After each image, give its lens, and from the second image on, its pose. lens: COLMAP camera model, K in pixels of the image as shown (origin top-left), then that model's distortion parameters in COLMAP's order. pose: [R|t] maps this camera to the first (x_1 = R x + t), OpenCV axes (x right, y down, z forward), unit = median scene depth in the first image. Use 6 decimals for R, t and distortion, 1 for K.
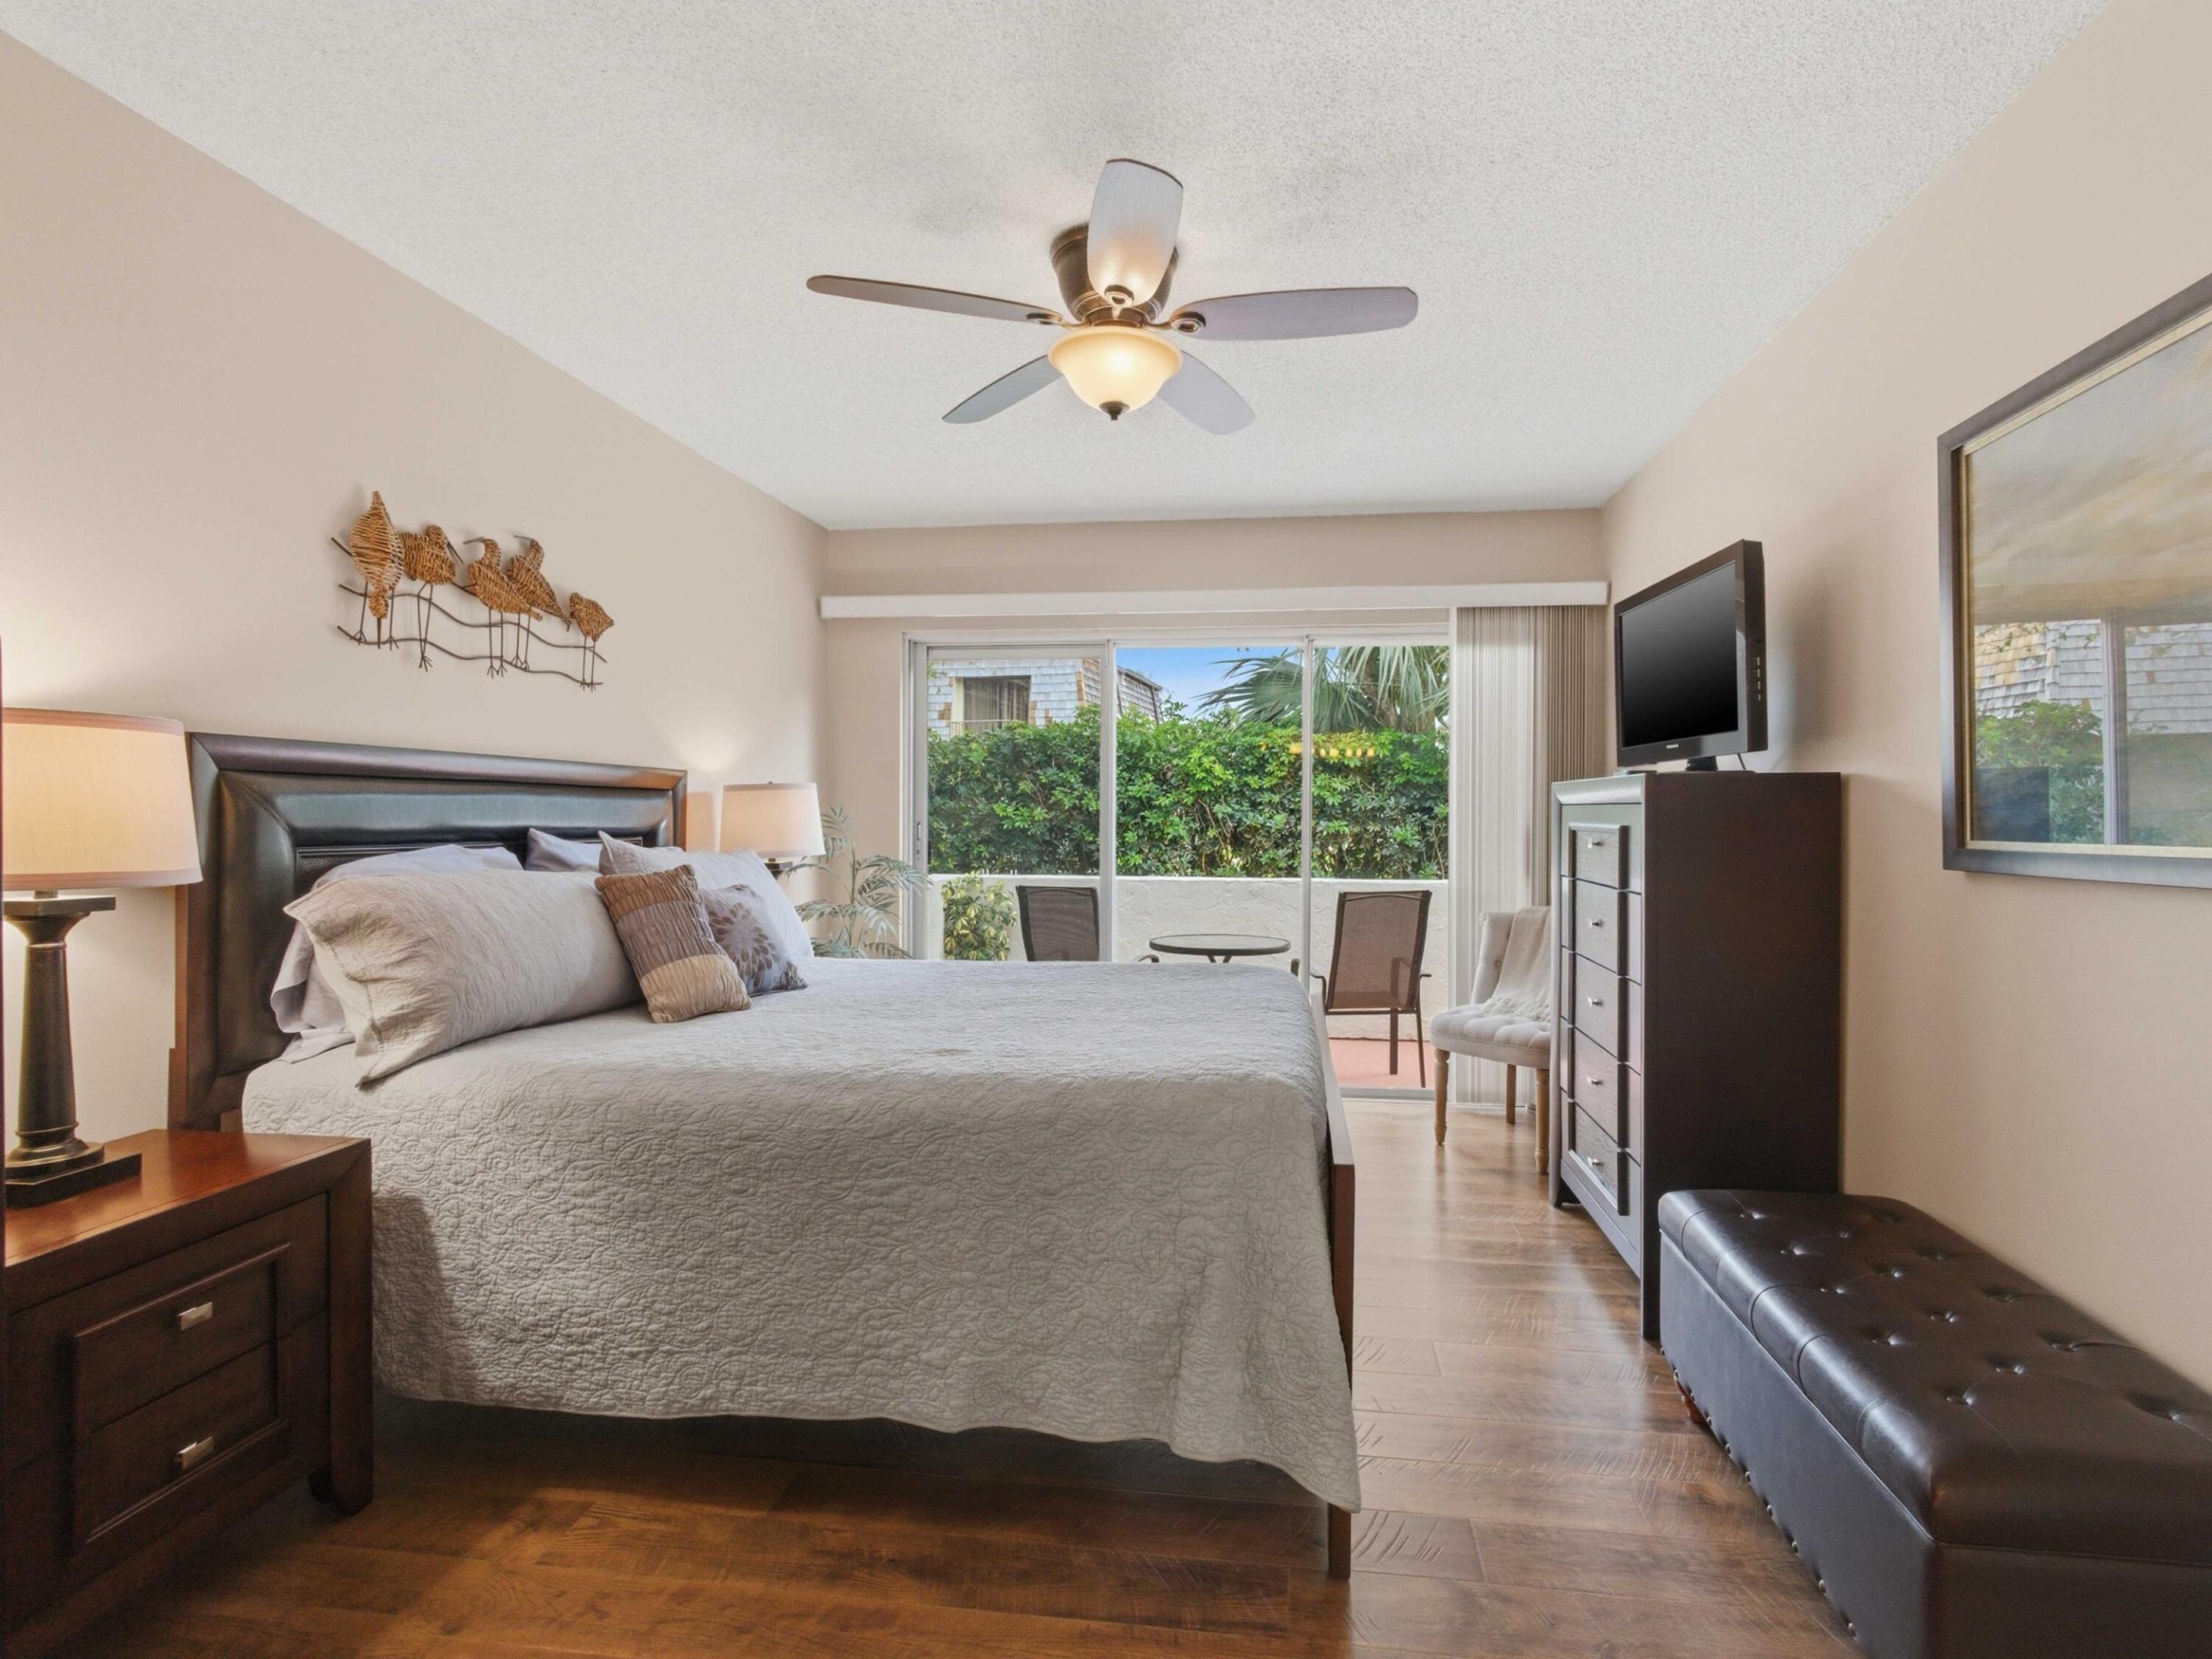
lens RADIAL K [[1061.8, 0, 1165.0], [0, 1061.8, 820.9], [0, 0, 1]] dist [-0.012250, 0.005266]
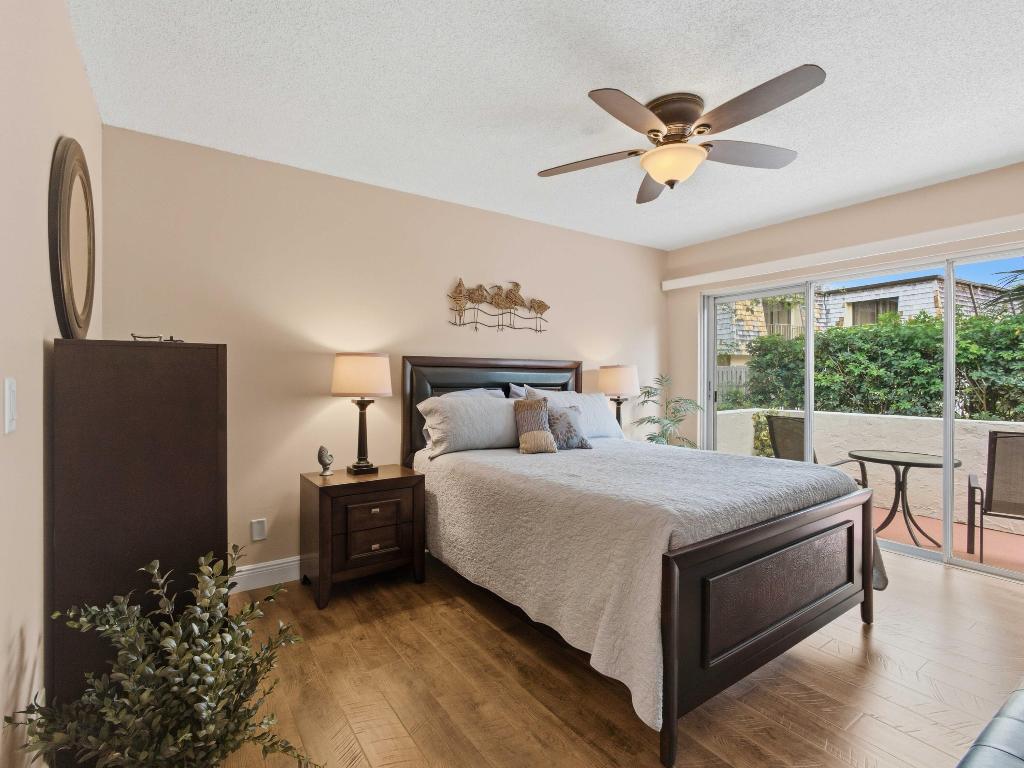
lens RADIAL K [[489.0, 0, 501.3], [0, 489.0, 377.6], [0, 0, 1]] dist [-0.009706, 0.002385]
pose [[0.658469, -0.003222, -0.752601, 0.395378], [-0.002966, 0.999972, -0.006875, 0.001366], [0.752602, 0.006759, 0.658441, 0.104151]]
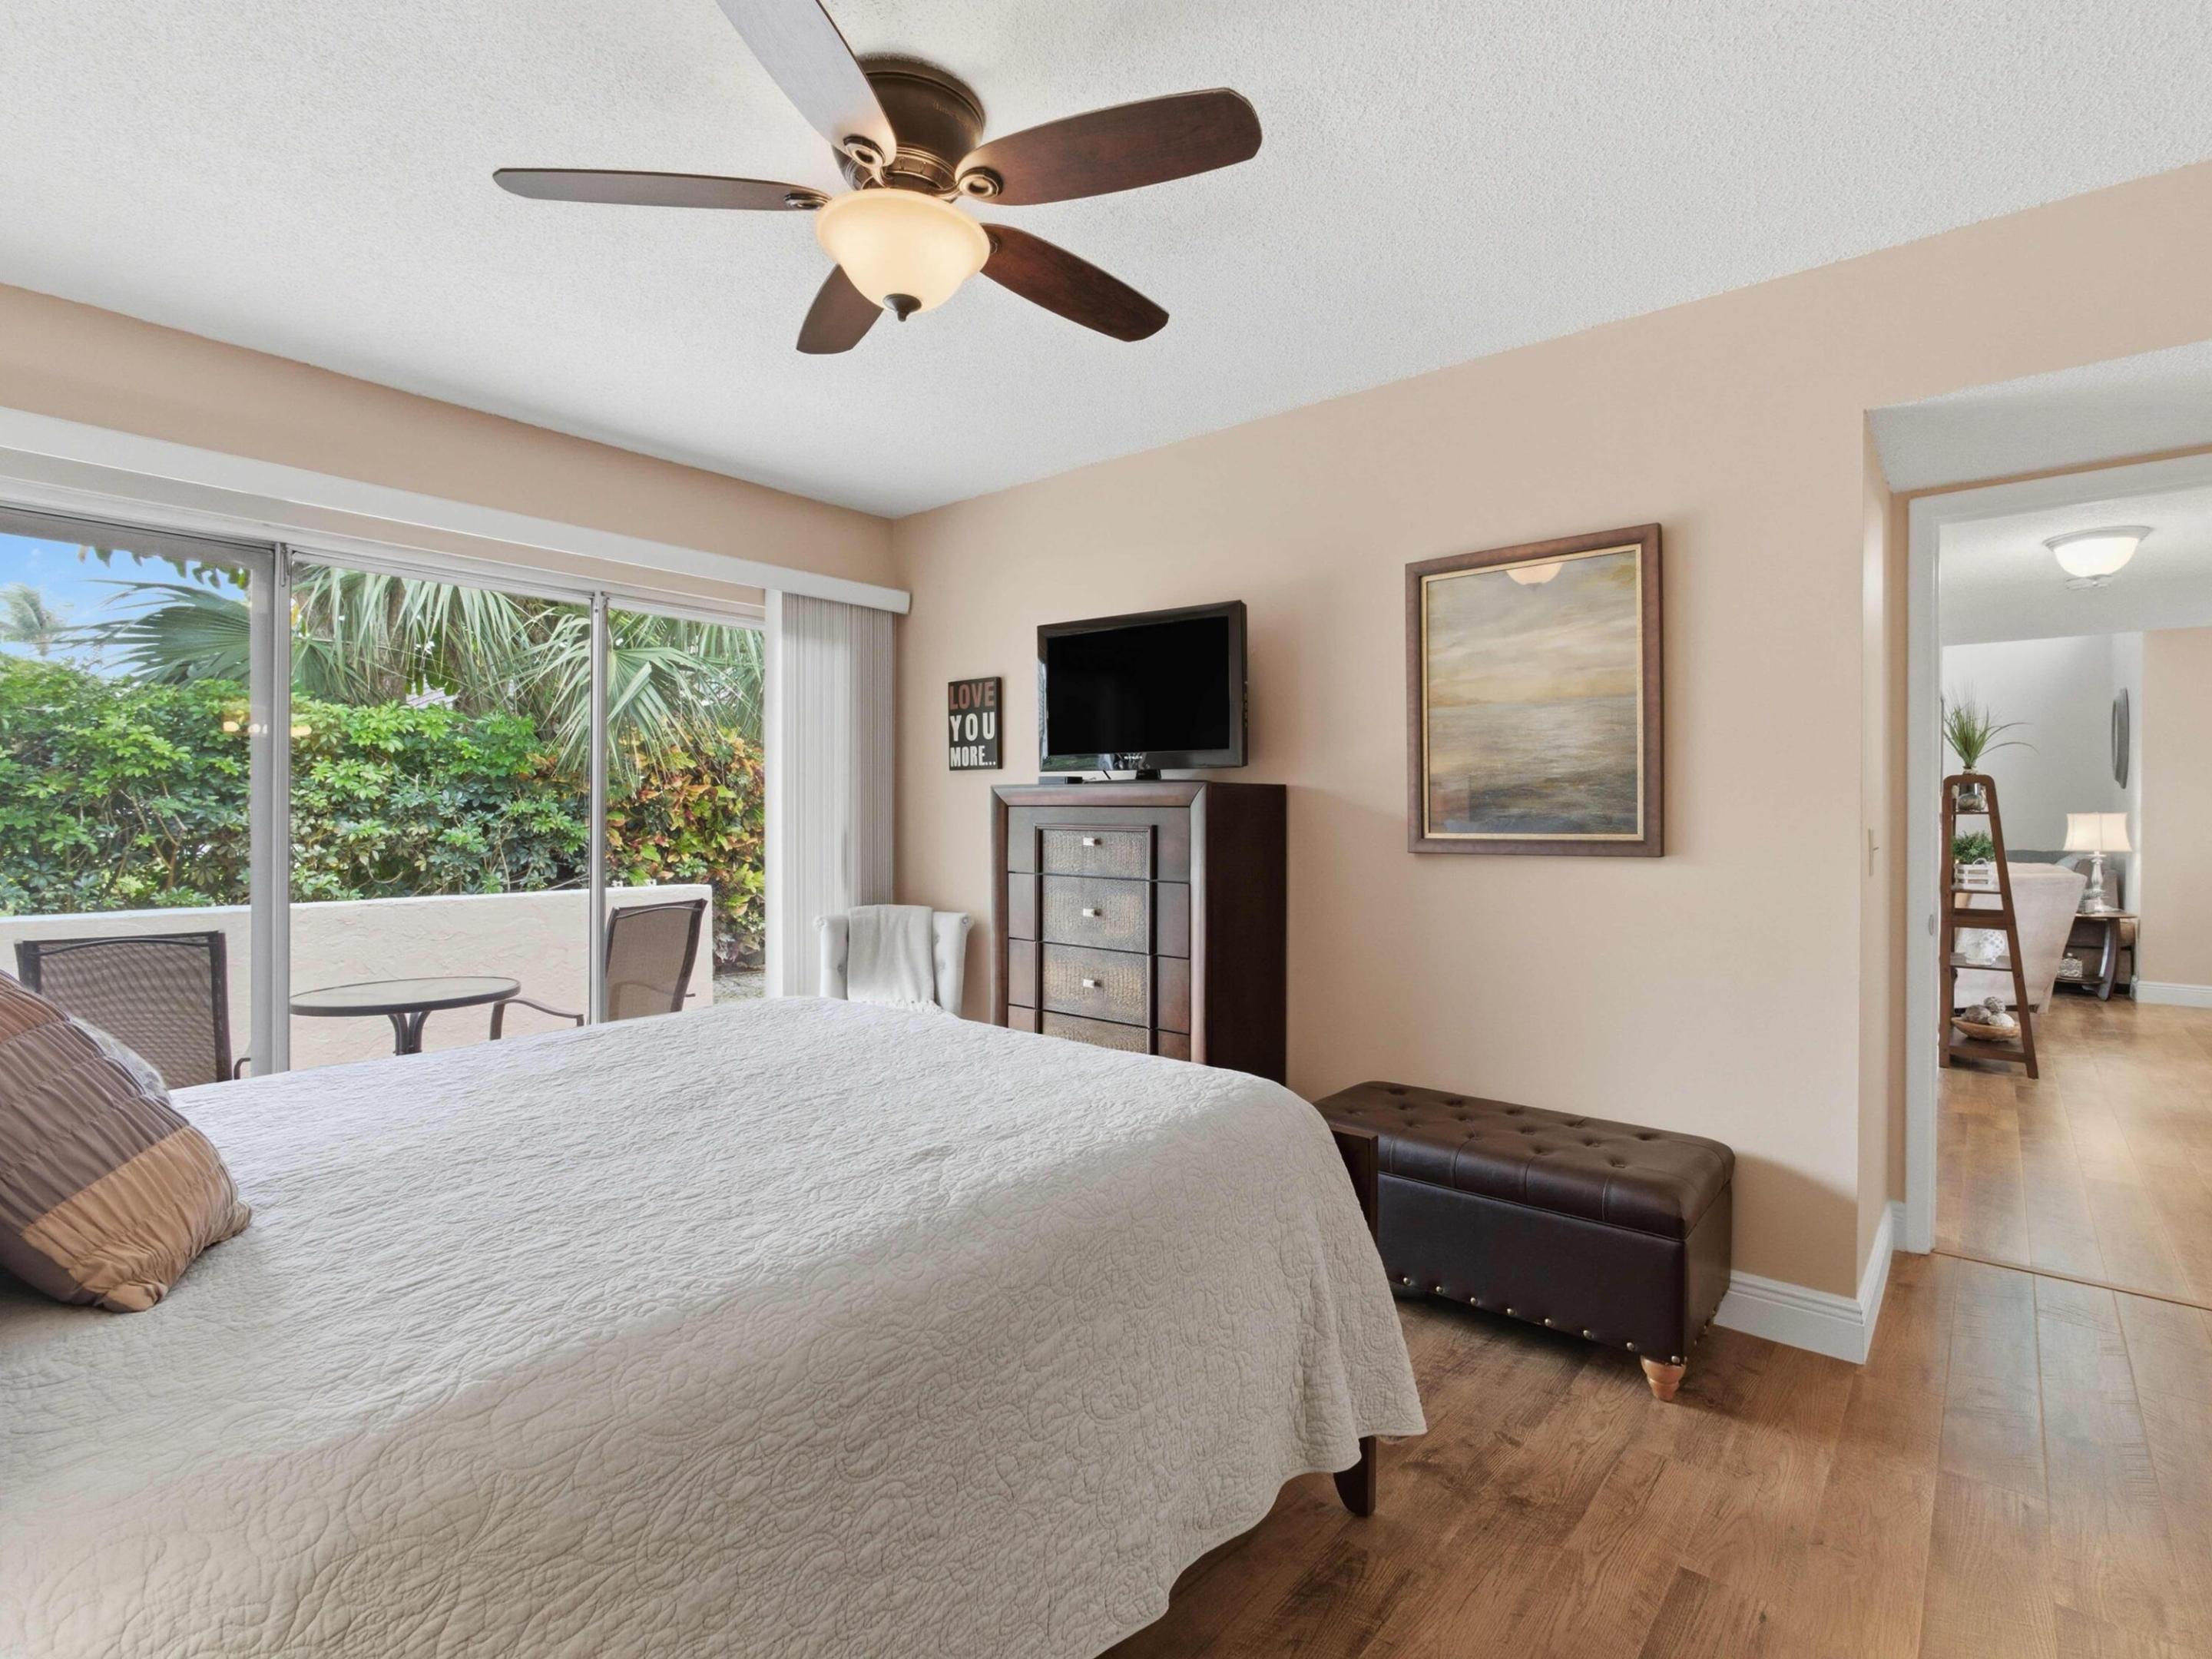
lens RADIAL K [[1061.8, 0, 1147.8], [0, 1061.8, 818.7], [0, 0, 1]] dist [-0.012250, 0.005266]
pose [[0.532658, -0.005355, 0.846313, -0.542842], [0.004390, 0.999984, 0.003565, -0.006307], [-0.846319, 0.001816, 0.532673, 0.374311]]
